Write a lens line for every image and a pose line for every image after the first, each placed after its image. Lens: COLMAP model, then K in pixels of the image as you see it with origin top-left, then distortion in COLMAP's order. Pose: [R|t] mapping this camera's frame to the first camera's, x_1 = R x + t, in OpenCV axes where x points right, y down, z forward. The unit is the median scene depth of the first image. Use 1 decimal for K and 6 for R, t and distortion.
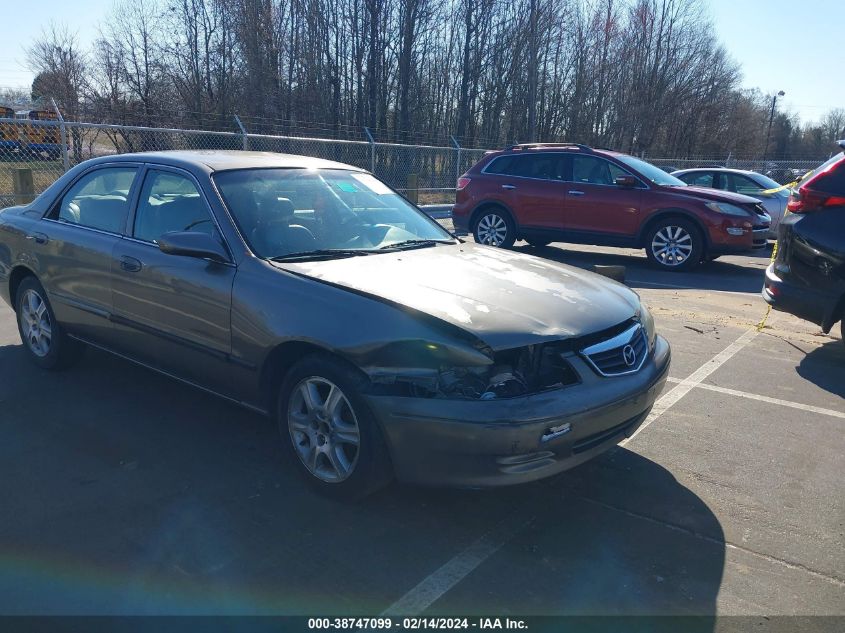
lens RADIAL K [[718.3, 0, 422.5], [0, 718.3, 316.5], [0, 0, 1]] dist [0.010775, -0.005811]
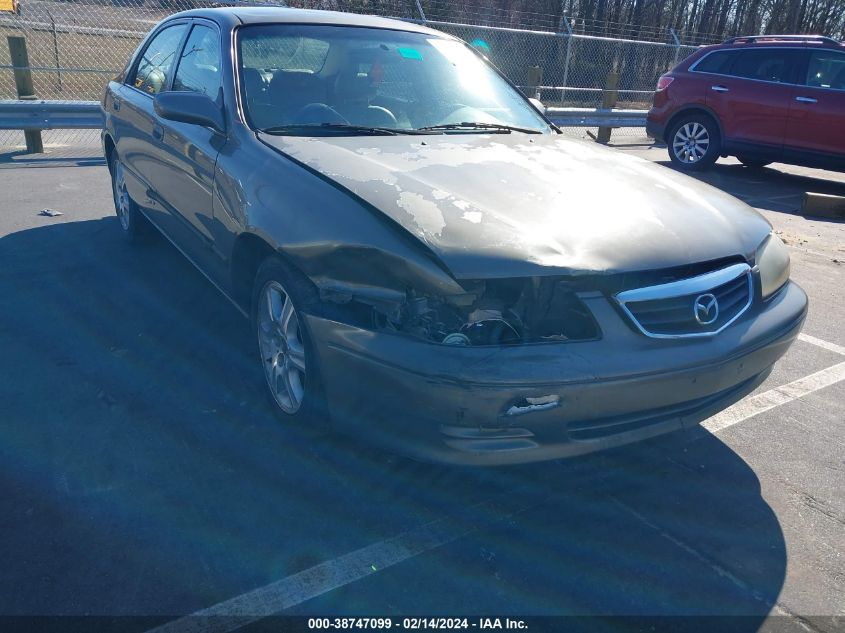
lens RADIAL K [[718.3, 0, 422.5], [0, 718.3, 316.5], [0, 0, 1]] dist [0.010775, -0.005811]
pose [[0.946138, 0.140928, -0.291484, 0.237998], [-0.104583, 0.985063, 0.136795, -0.004247], [0.306408, -0.098942, 0.946744, 0.284278]]
